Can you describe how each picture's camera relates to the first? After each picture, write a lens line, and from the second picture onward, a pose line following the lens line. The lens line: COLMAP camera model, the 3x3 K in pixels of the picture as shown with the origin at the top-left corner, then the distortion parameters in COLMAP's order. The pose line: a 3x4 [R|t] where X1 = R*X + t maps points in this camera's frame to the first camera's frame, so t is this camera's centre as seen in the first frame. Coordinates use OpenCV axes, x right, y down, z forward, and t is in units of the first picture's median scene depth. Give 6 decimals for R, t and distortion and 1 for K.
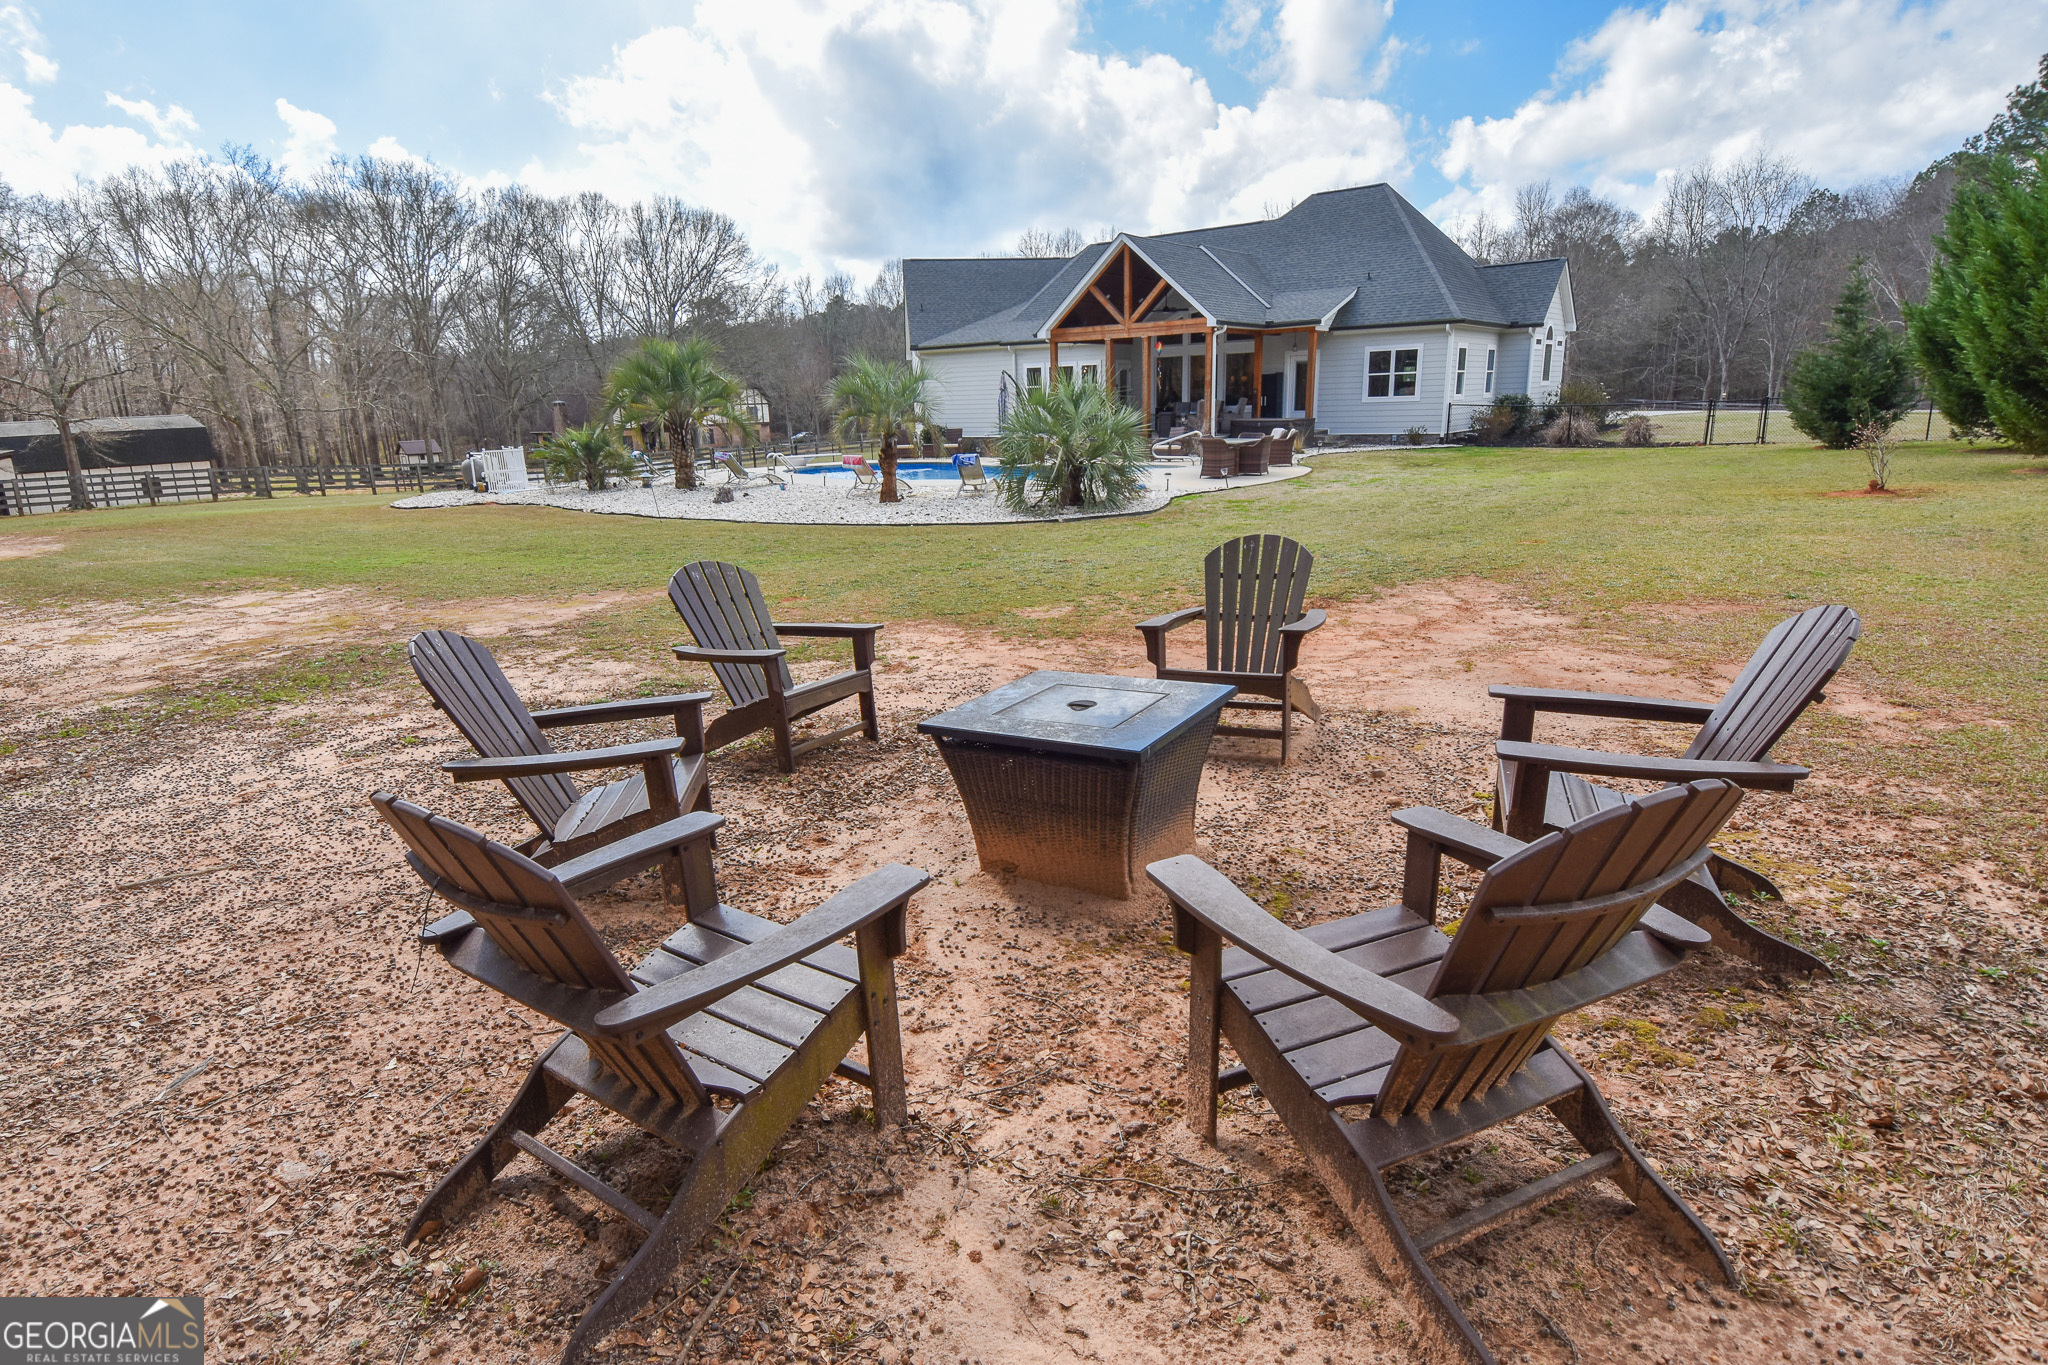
lens RADIAL K [[1064.5, 0, 1023.5], [0, 1064.5, 672.6], [0, 0, 1]] dist [0.051839, -0.057140]
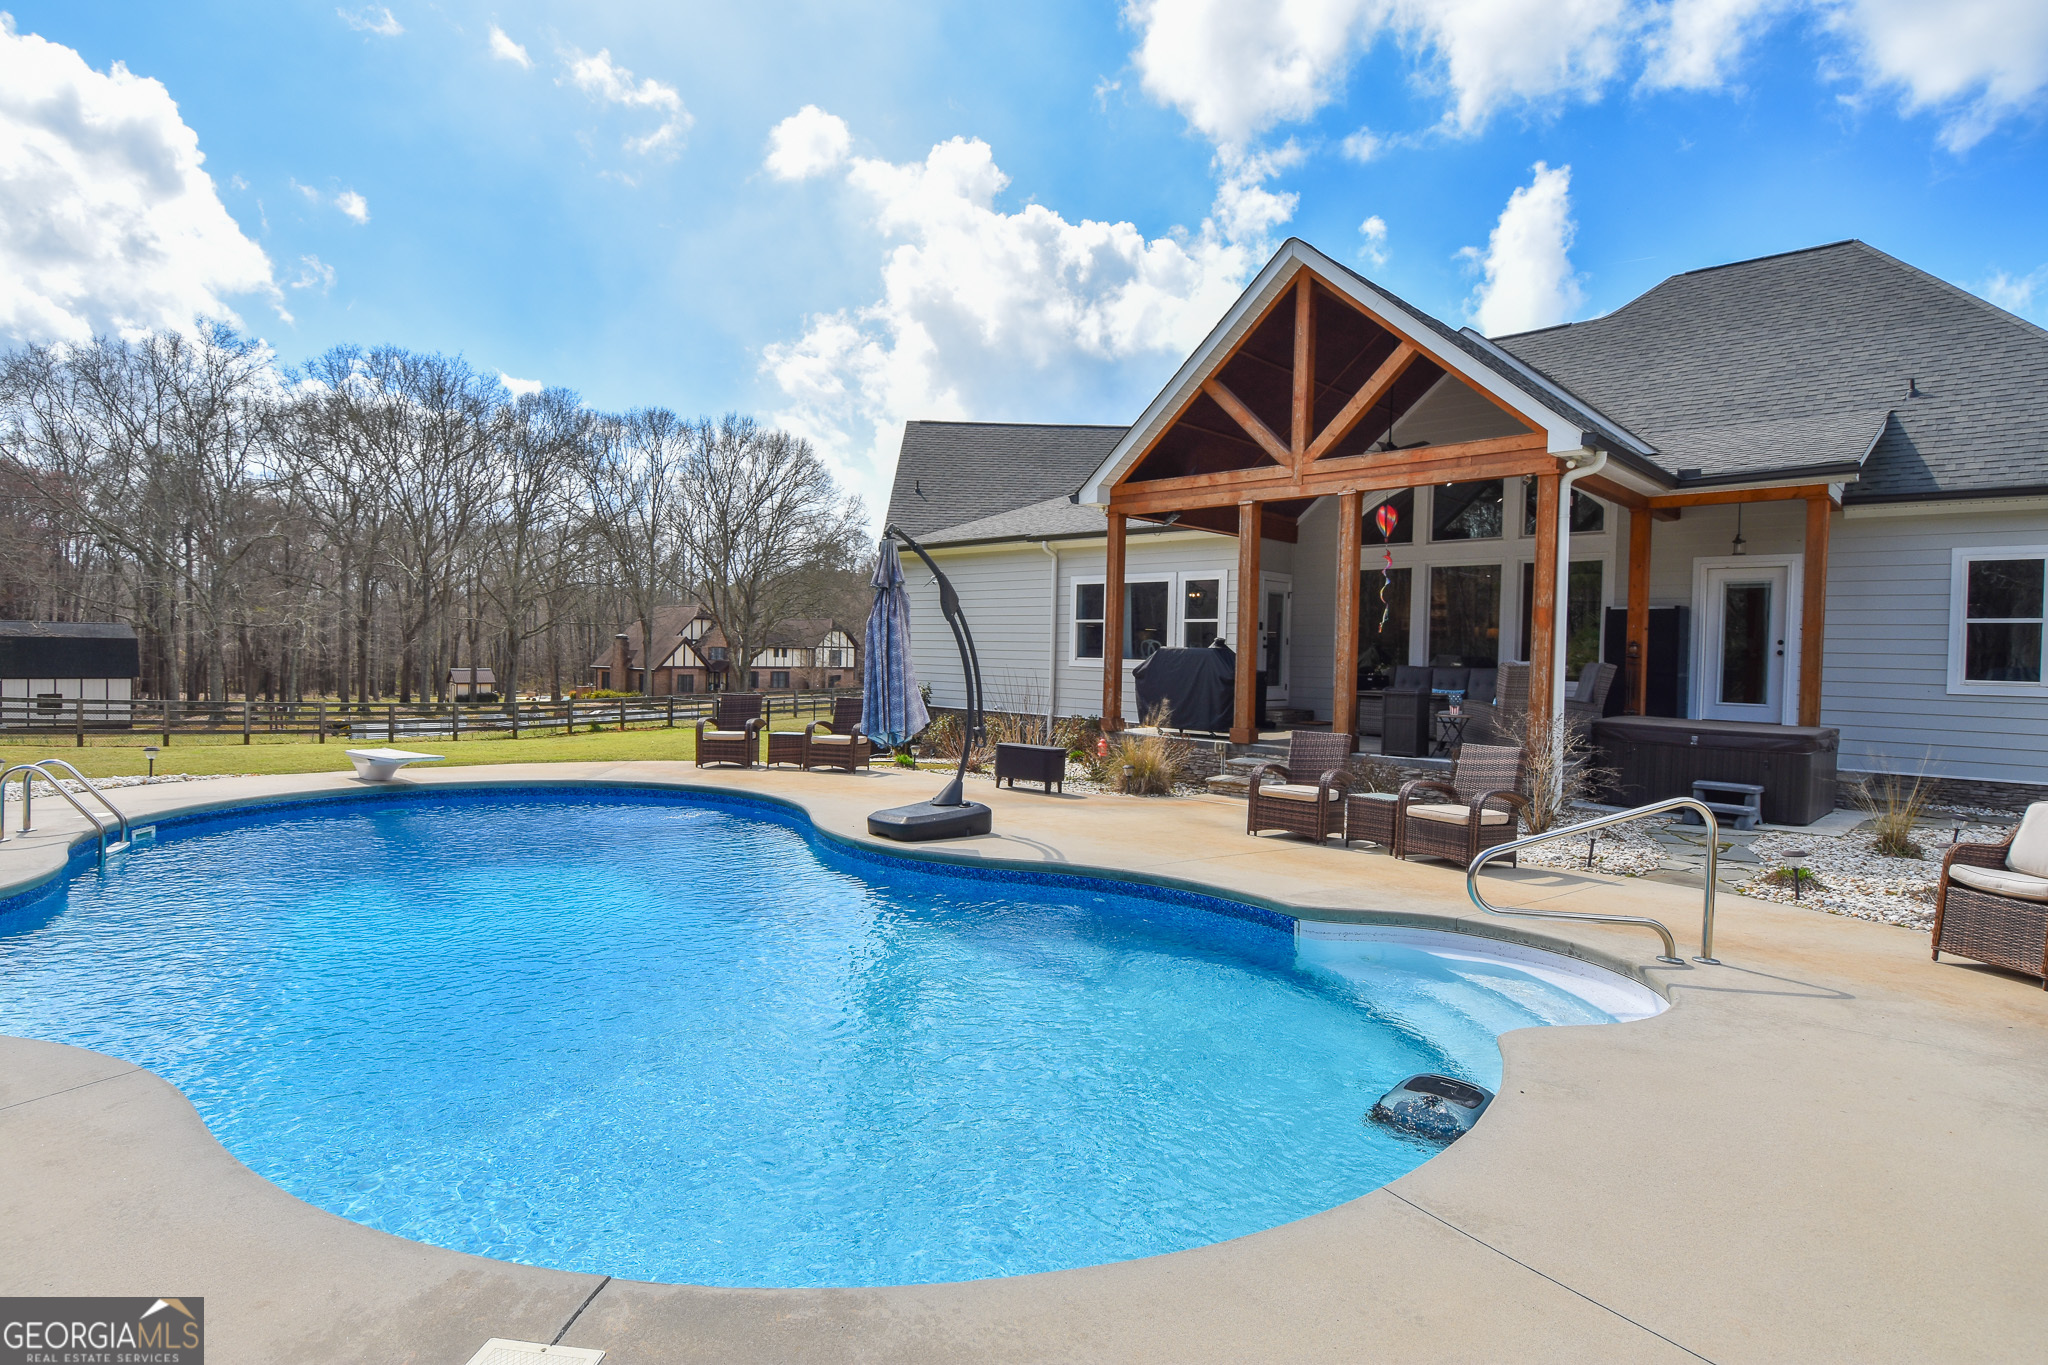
lens RADIAL K [[1064.5, 0, 1023.5], [0, 1064.5, 672.6], [0, 0, 1]] dist [0.051839, -0.057140]
pose [[0.991410, 0.052078, -0.119976, 0.046545], [-0.078535, 0.970566, -0.227671, -0.150342], [0.104588, 0.235138, 0.966319, 0.609857]]
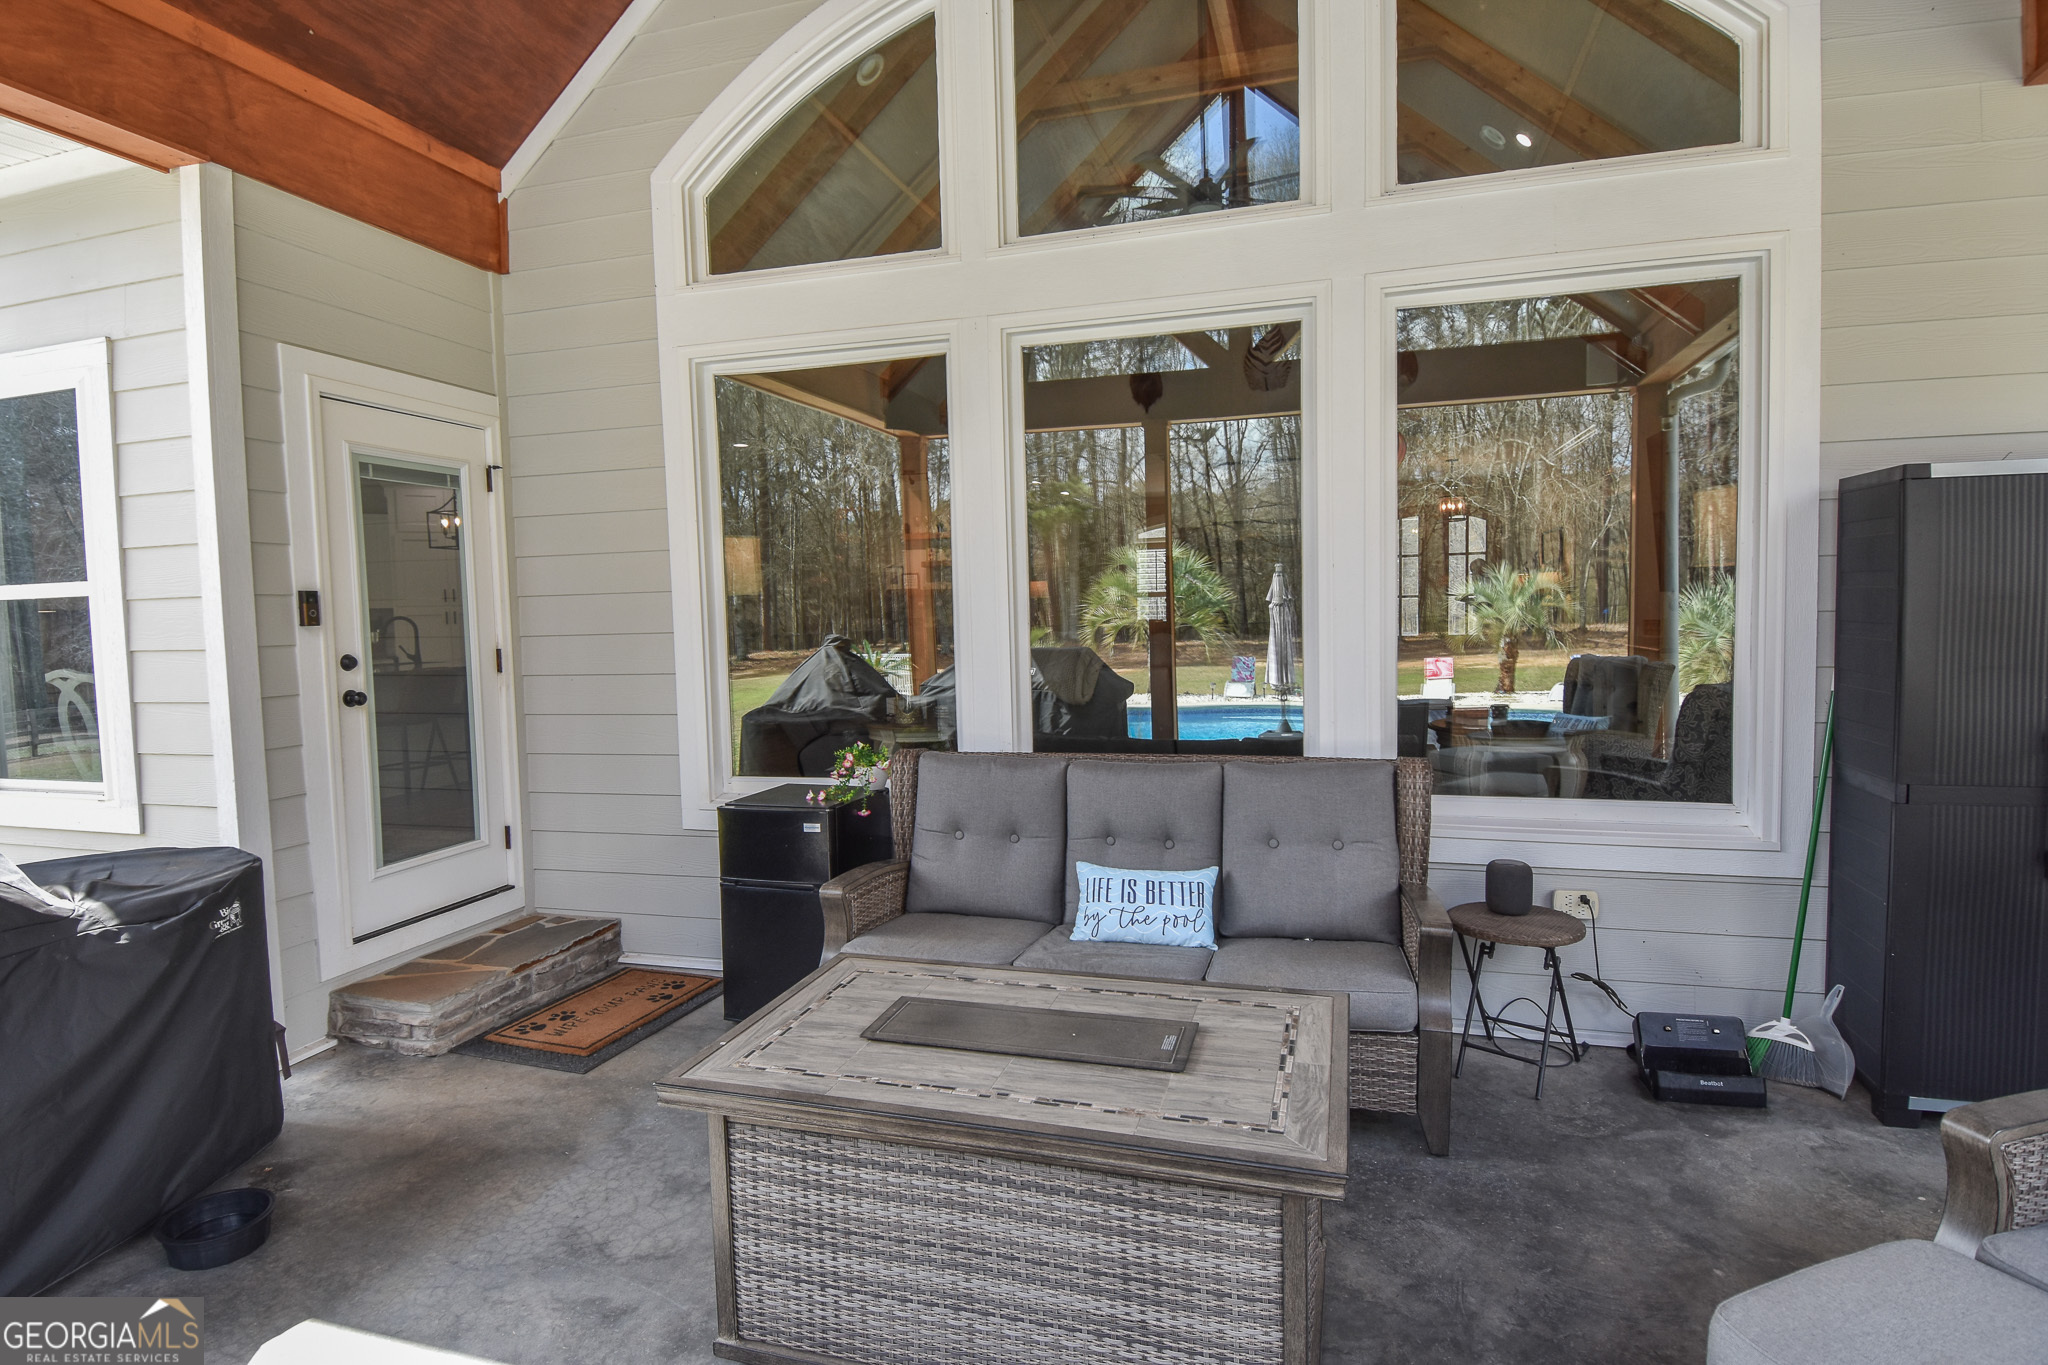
lens RADIAL K [[1064.5, 0, 1023.5], [0, 1064.5, 672.6], [0, 0, 1]] dist [0.051839, -0.057140]
pose [[0.939901, -0.015082, 0.341114, 0.128652], [0.081641, 0.979973, -0.181626, -0.265306], [-0.331543, 0.198559, 0.922309, 0.986916]]
